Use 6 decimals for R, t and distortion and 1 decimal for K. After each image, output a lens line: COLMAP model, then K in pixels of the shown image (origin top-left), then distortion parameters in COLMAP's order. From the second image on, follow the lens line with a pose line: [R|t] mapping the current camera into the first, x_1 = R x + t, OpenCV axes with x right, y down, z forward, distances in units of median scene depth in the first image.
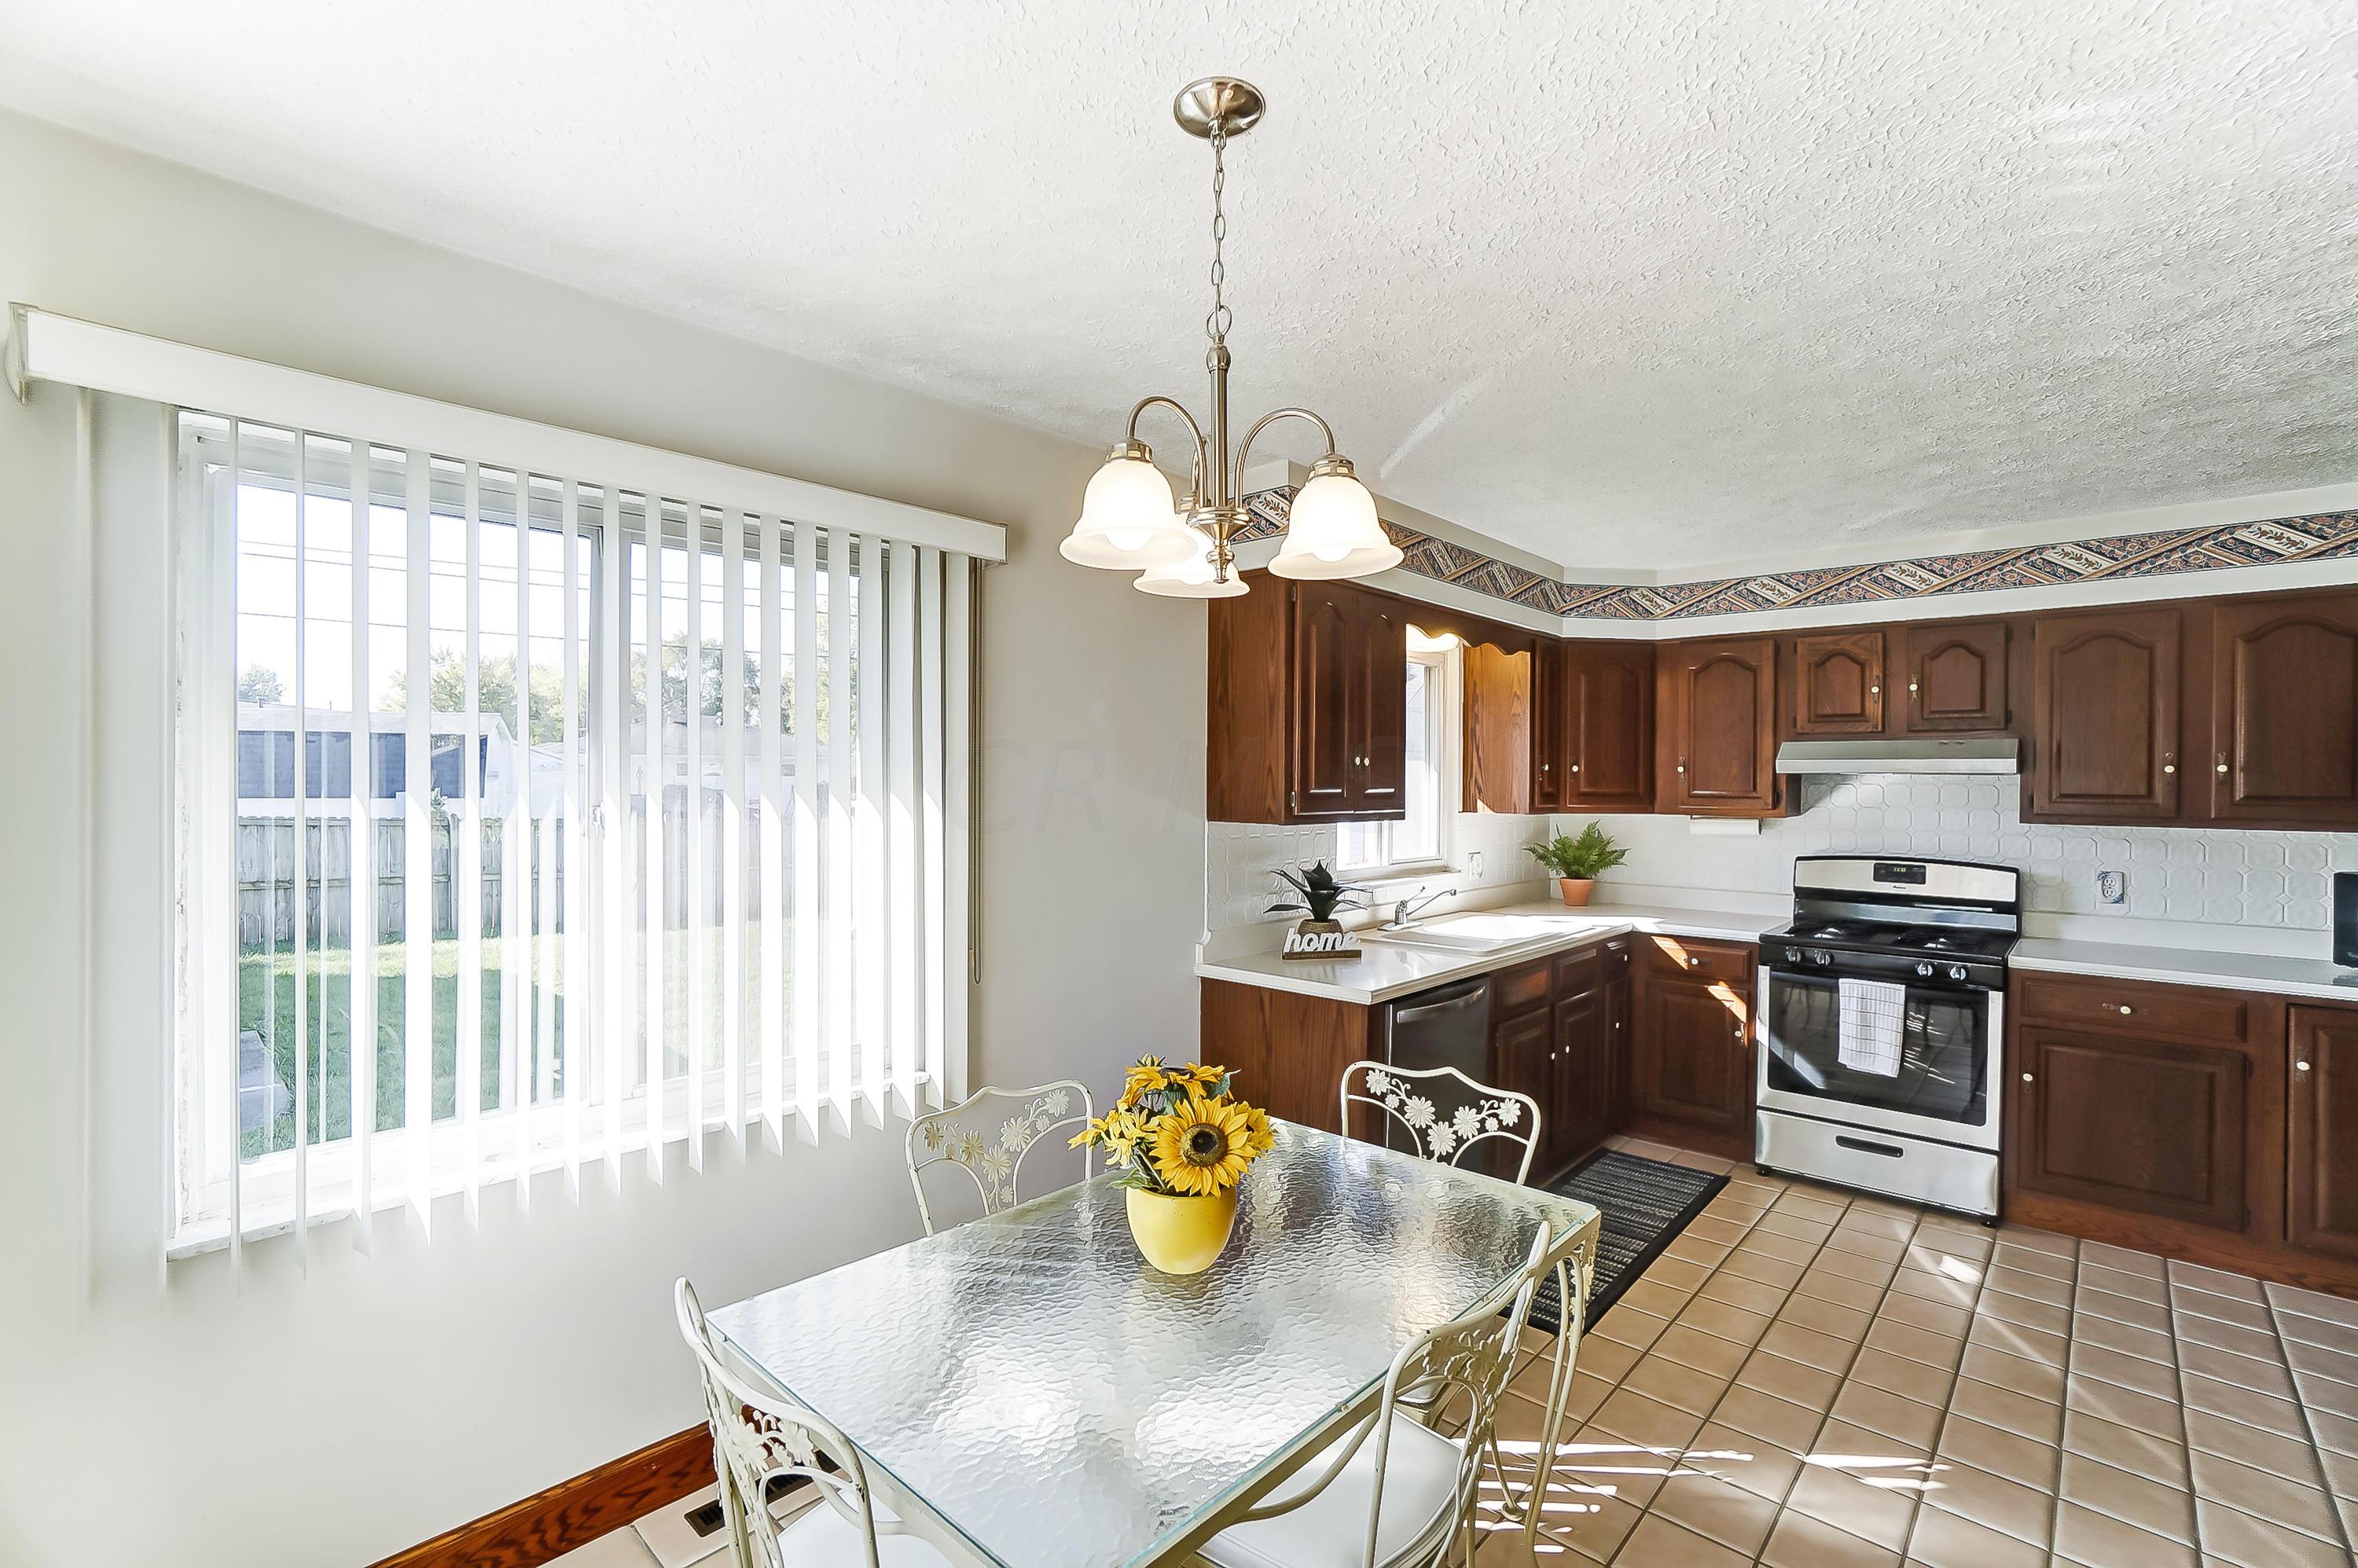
lens RADIAL K [[1057.1, 0, 1171.7], [0, 1057.1, 780.1], [0, 0, 1]] dist [-0.056584, 0.021245]
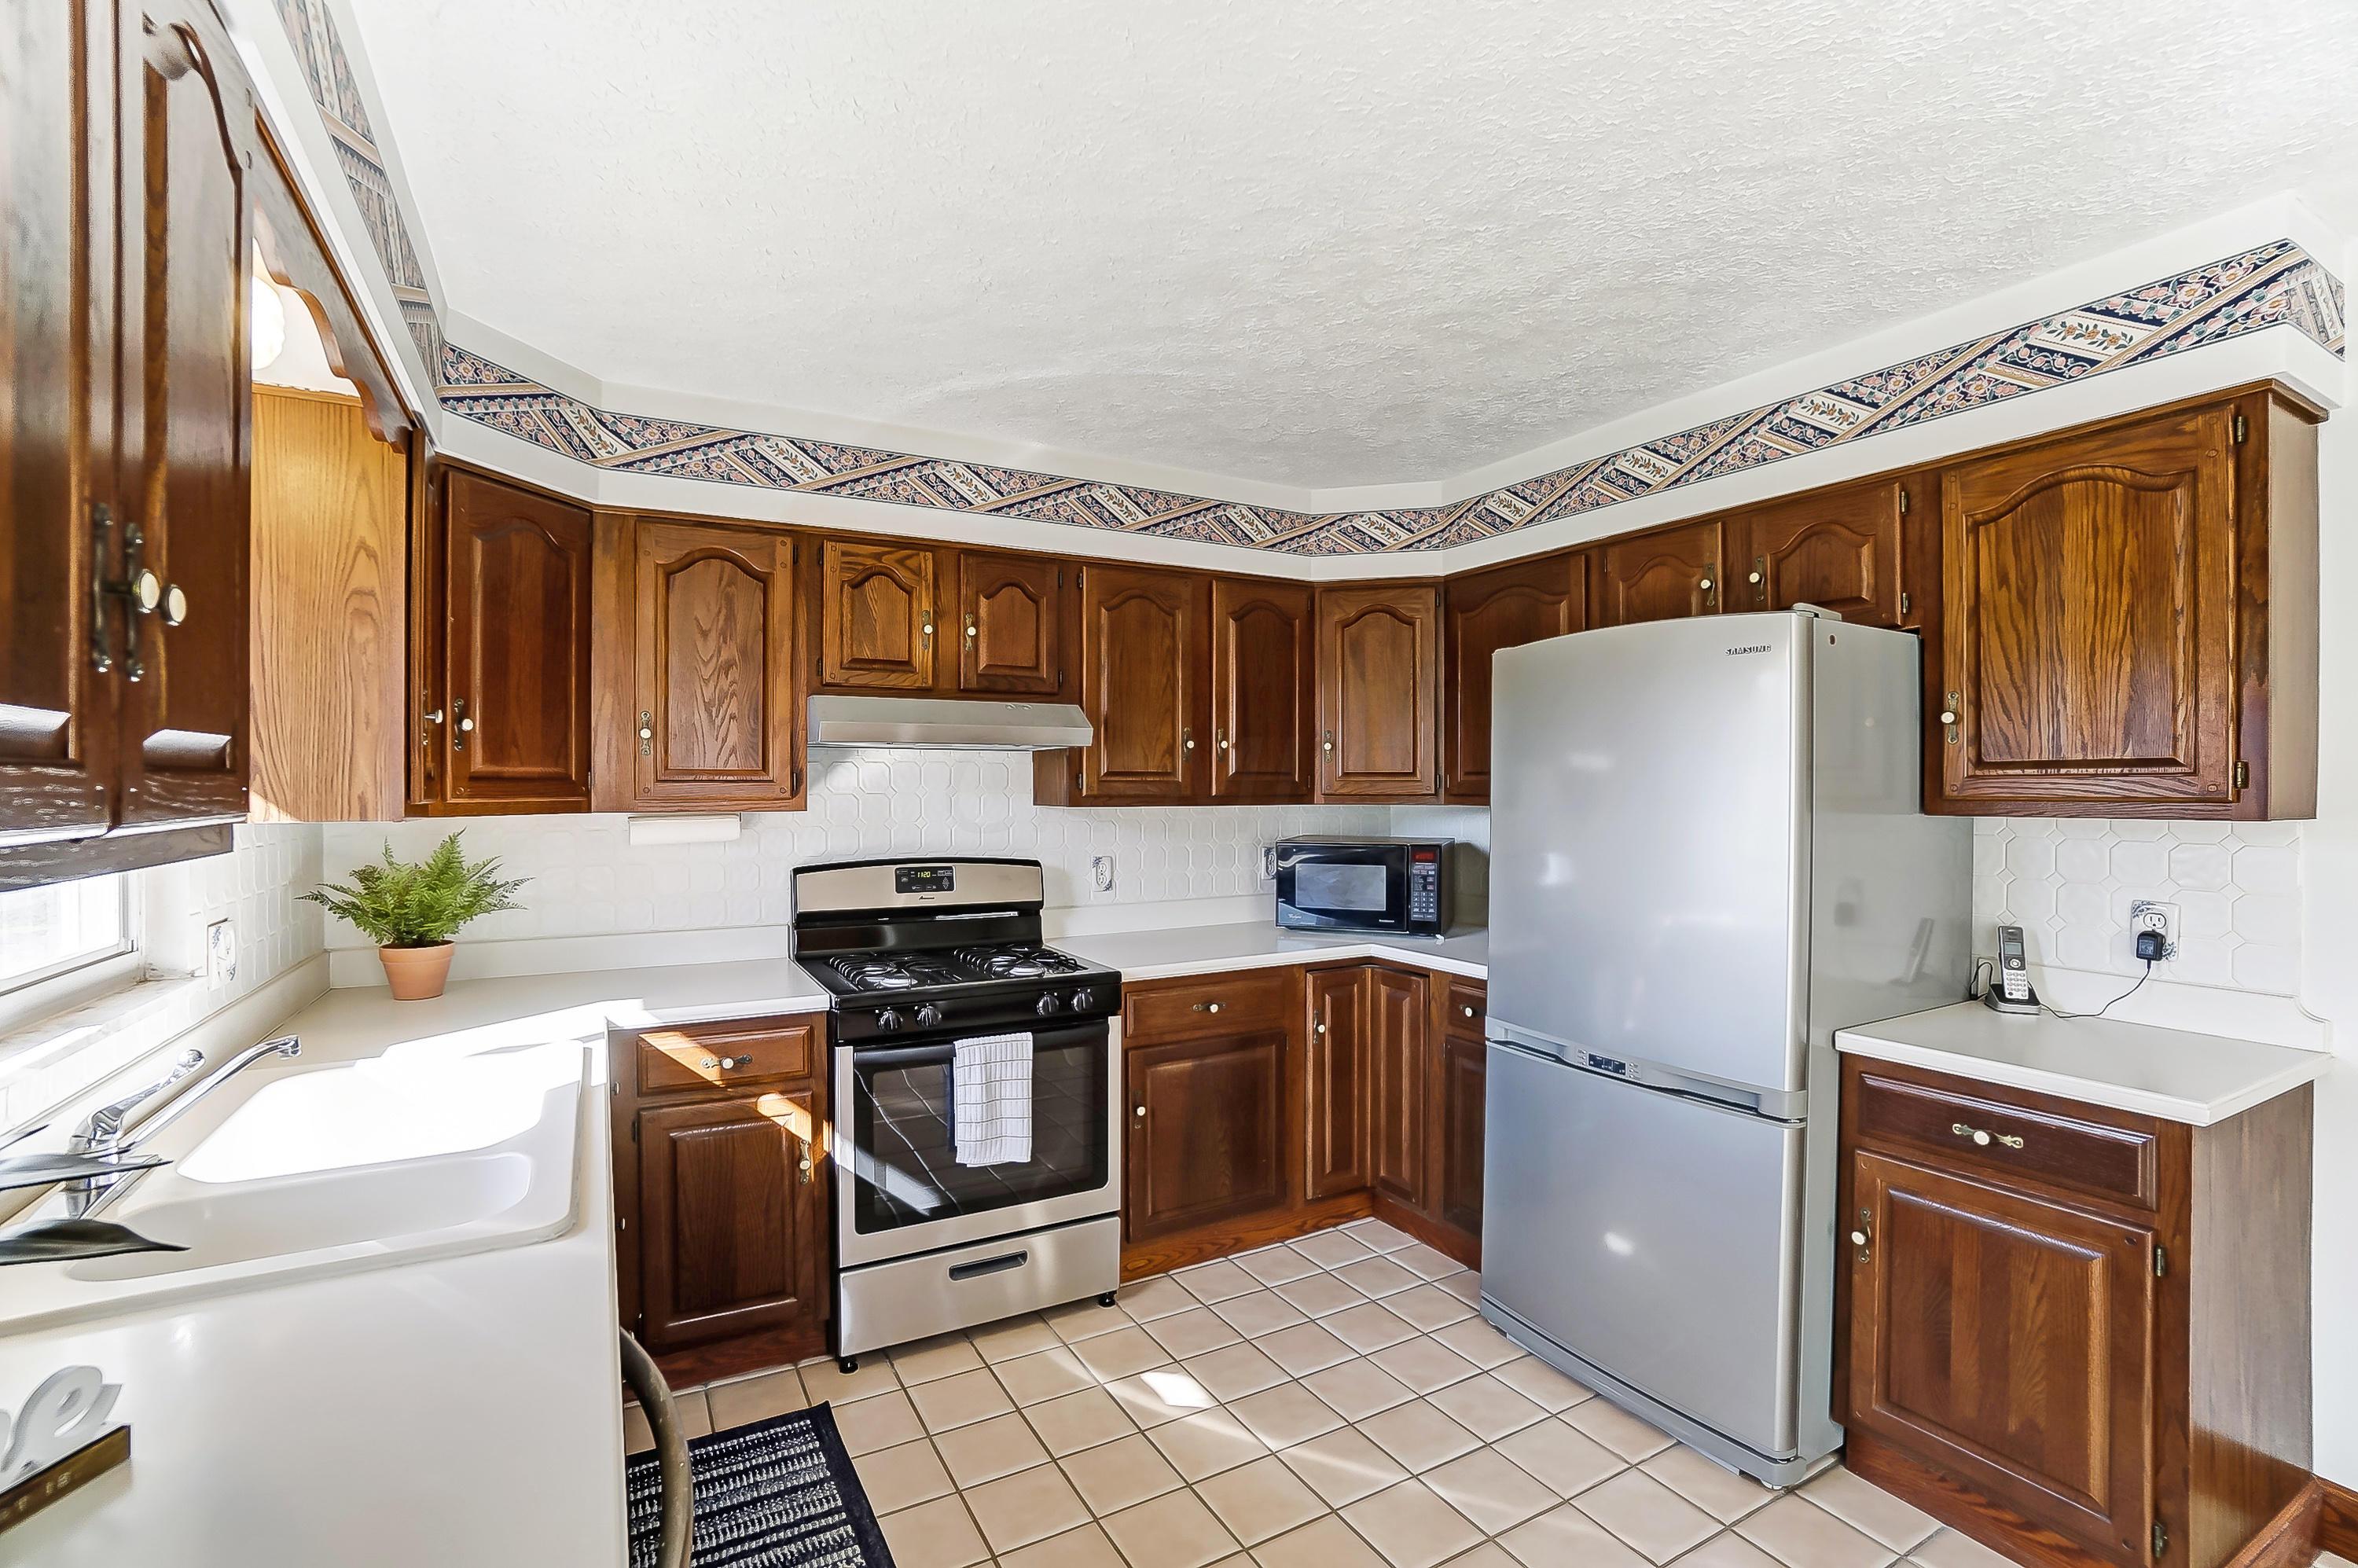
lens RADIAL K [[1057.1, 0, 1161.0], [0, 1057.1, 791.8], [0, 0, 1]] dist [-0.056584, 0.021245]
pose [[0.317675, -0.013409, 0.948105, 0.035806], [0.004842, 0.999910, 0.012520, 0.020201], [-0.948187, 0.000613, 0.317711, 0.694932]]
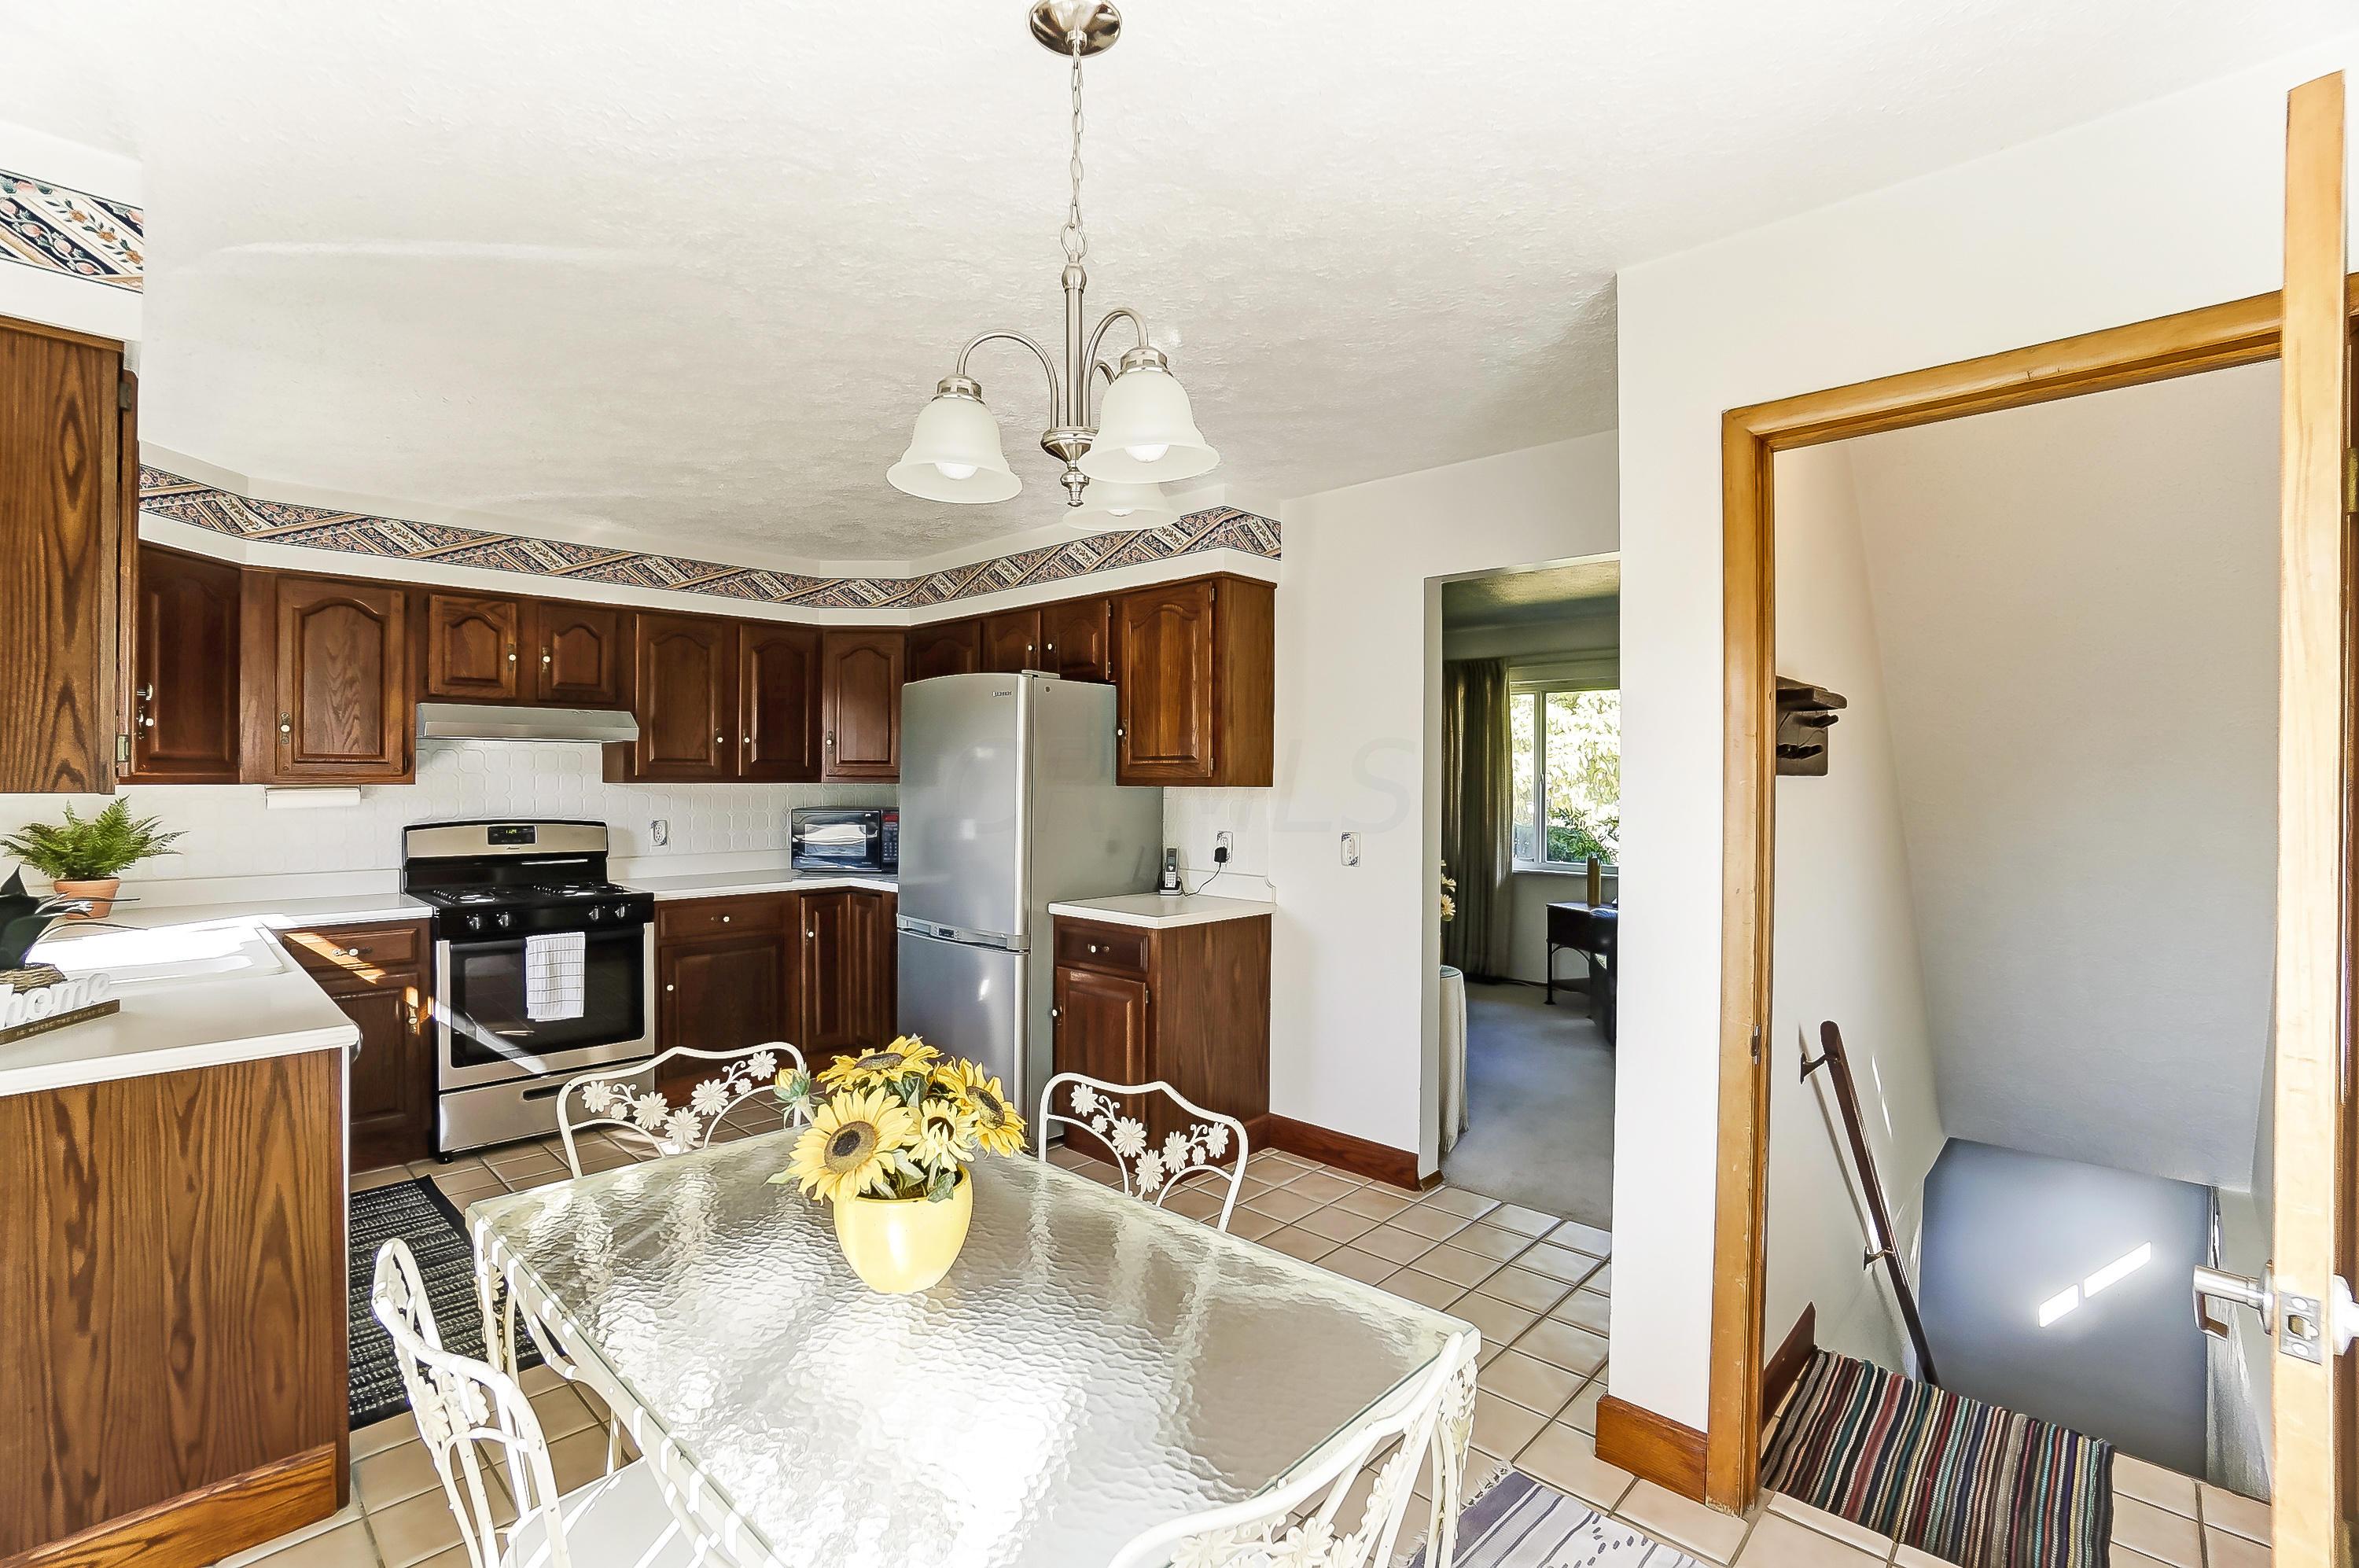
lens RADIAL K [[1057.6, 0, 1158.5], [0, 1057.6, 783.4], [0, 0, 1]] dist [-0.056584, 0.021245]
pose [[0.027534, -0.014240, 0.999519, -0.385680], [-0.001648, 0.999897, 0.014291, 0.025369], [-0.999620, -0.002040, 0.027508, 0.370579]]
